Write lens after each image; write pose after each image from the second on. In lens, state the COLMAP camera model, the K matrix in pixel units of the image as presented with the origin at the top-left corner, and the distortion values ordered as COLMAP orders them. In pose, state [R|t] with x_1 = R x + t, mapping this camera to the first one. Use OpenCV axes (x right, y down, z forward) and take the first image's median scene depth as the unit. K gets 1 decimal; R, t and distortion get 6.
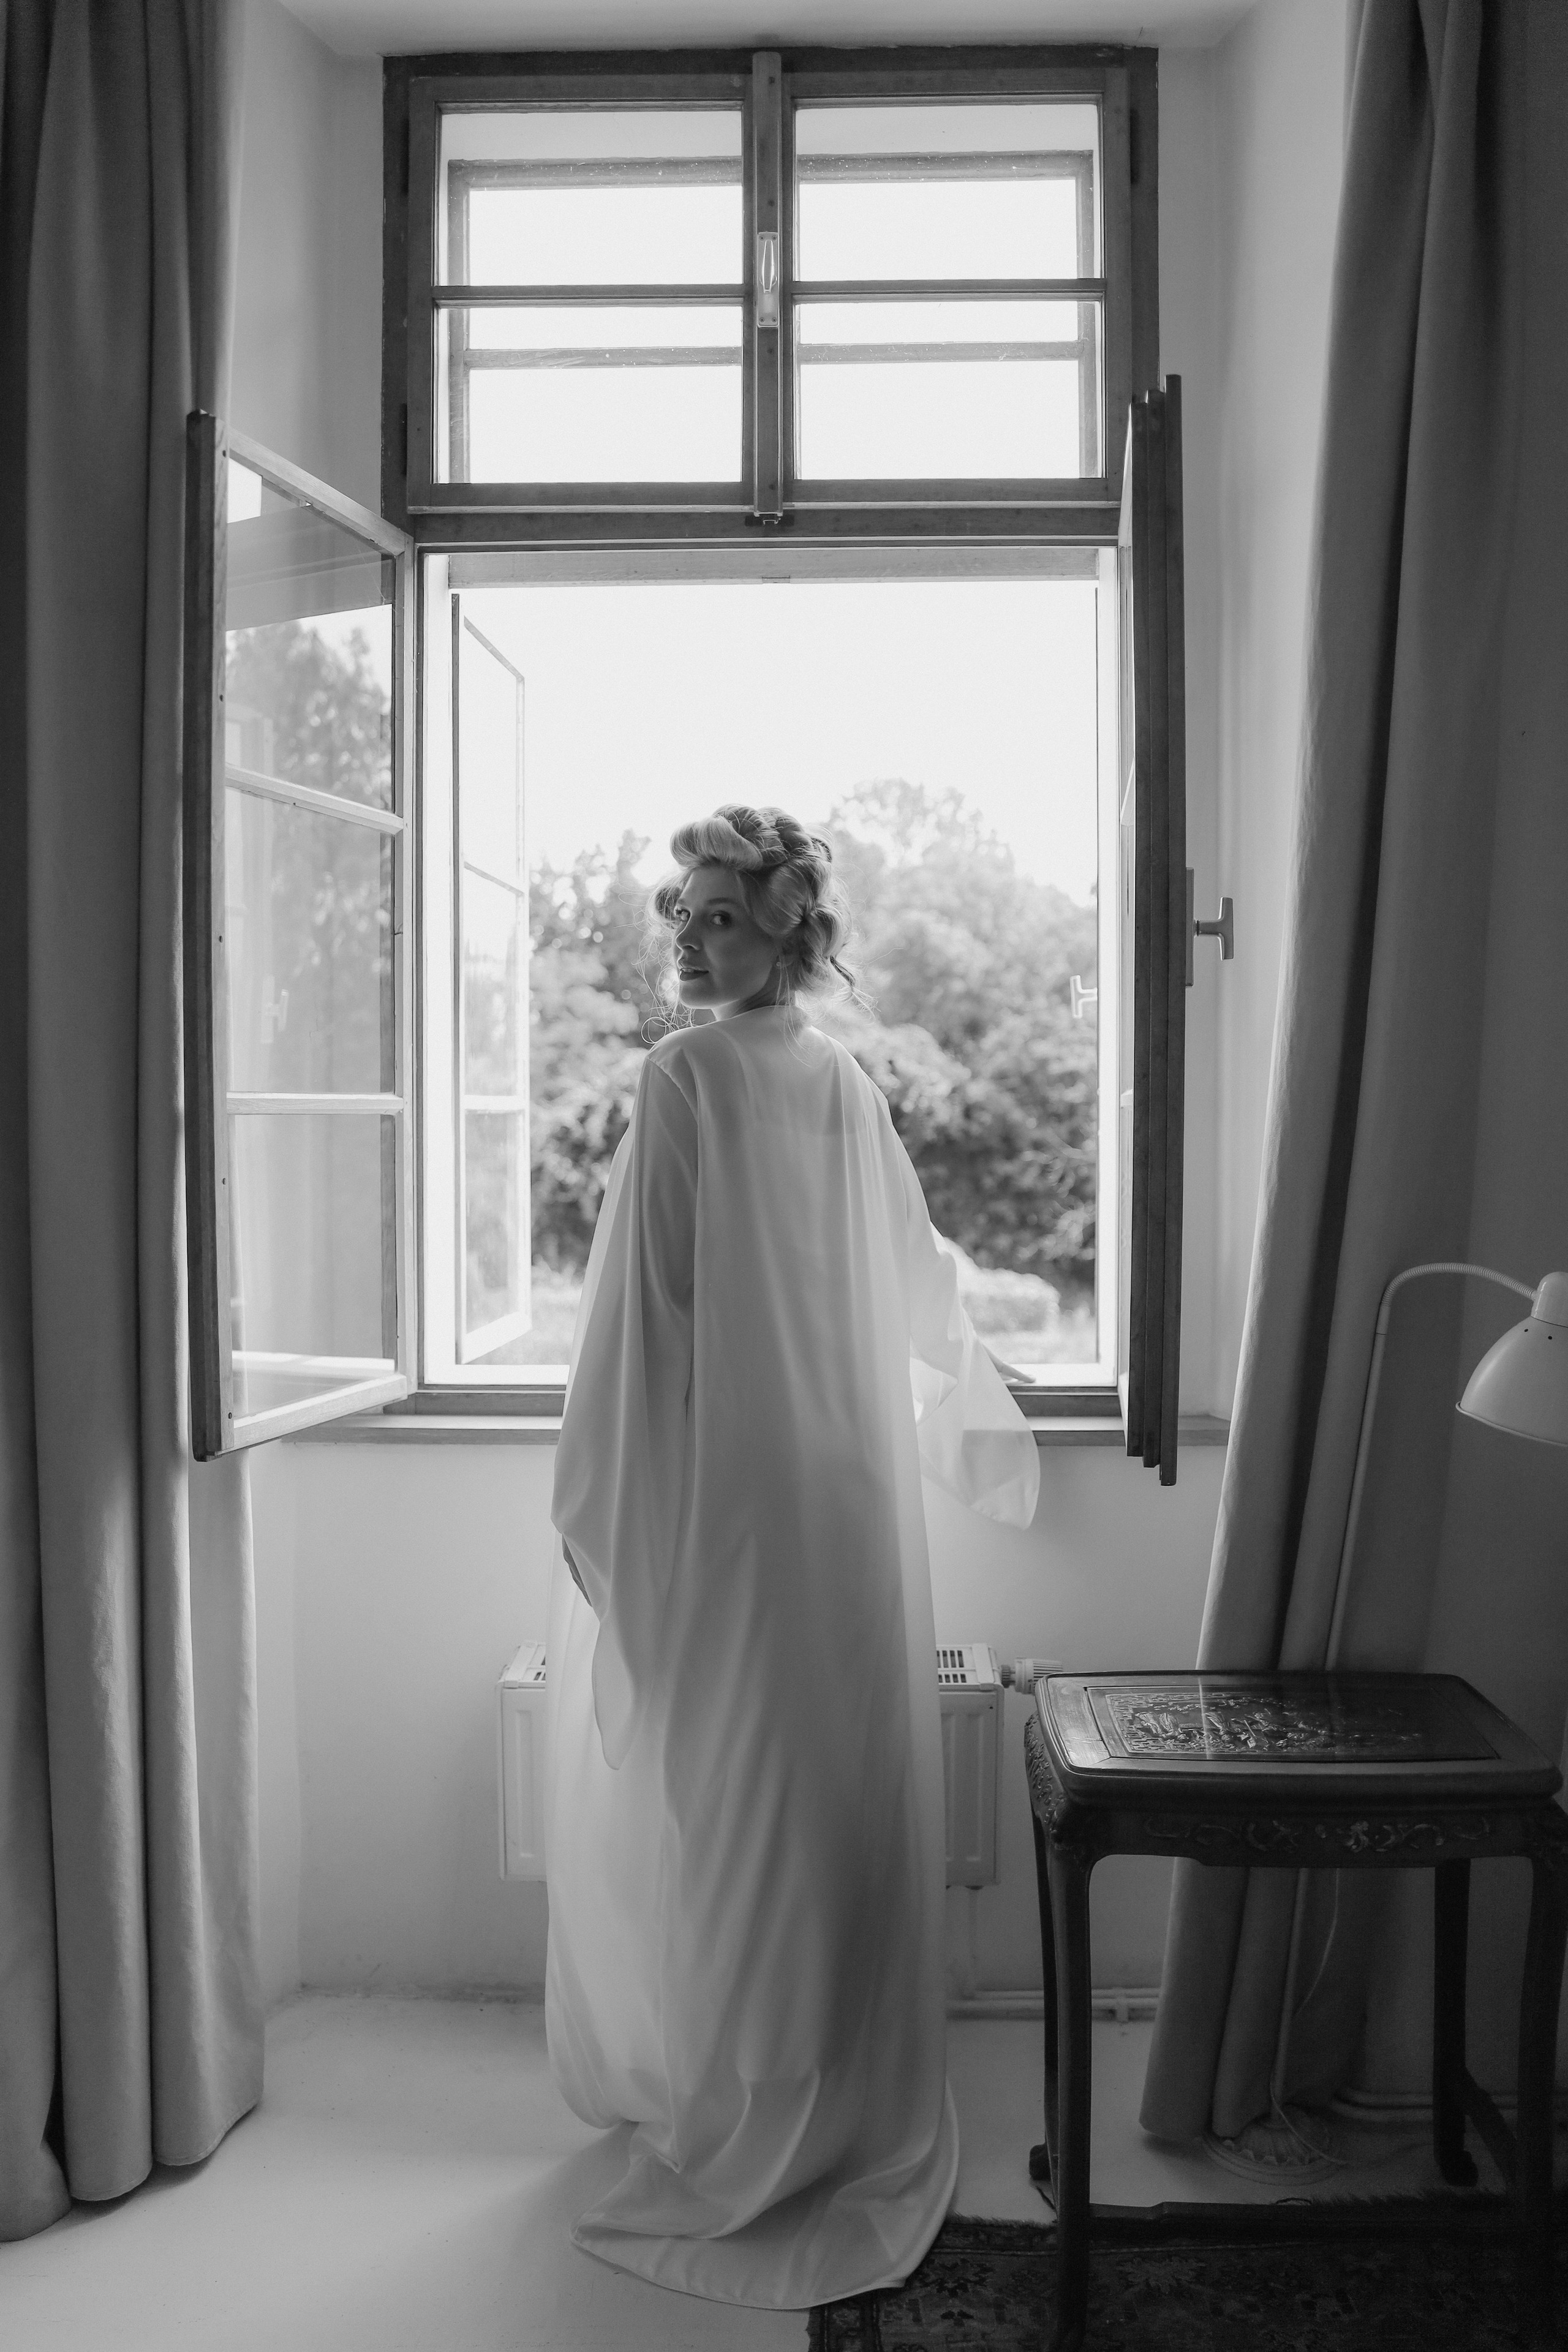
lens RADIAL K [[1861.4, 0, 776.0], [0, 1861.4, 1188.1], [0, 0, 1]] dist [0.042160, -0.016224]
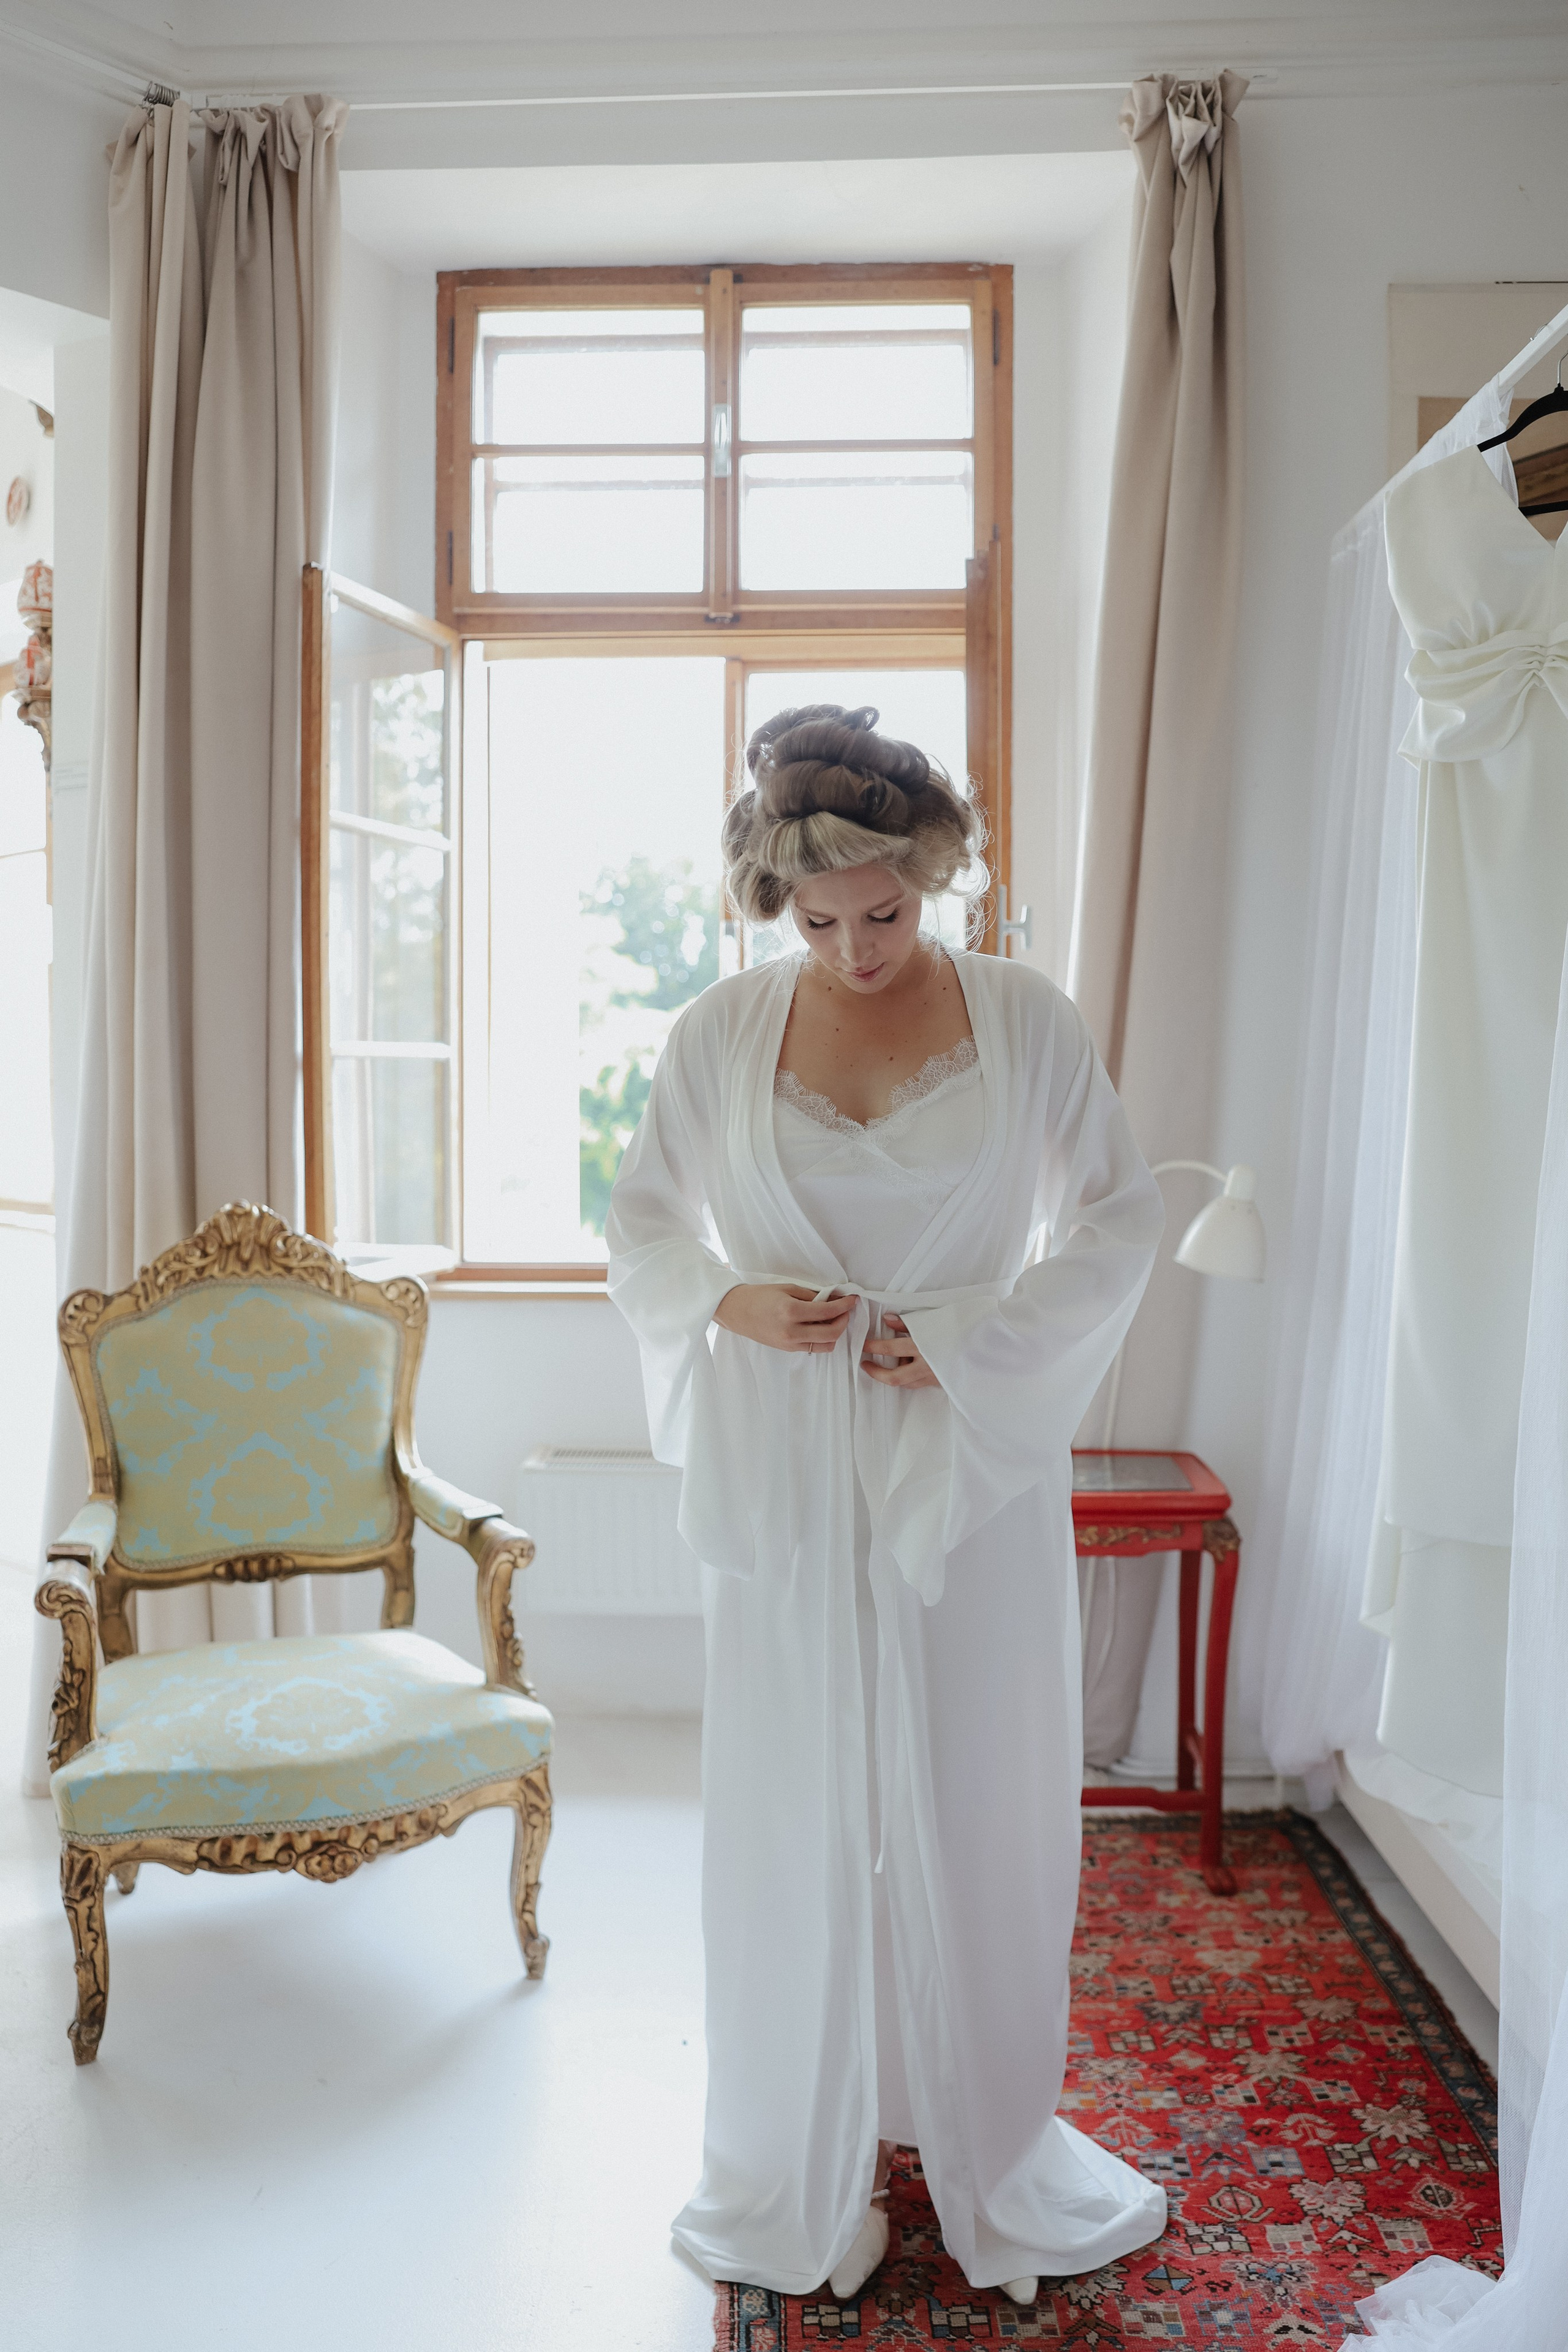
lens RADIAL K [[1861.4, 0, 791.3], [0, 1861.4, 1159.8], [0, 0, 1]] dist [0.042160, -0.016224]
pose [[0.999995, 0.000754, -0.003216, 0.049645], [-0.000737, 0.999986, 0.005274, 0.024465], [0.003220, -0.005272, 0.999981, -0.338262]]
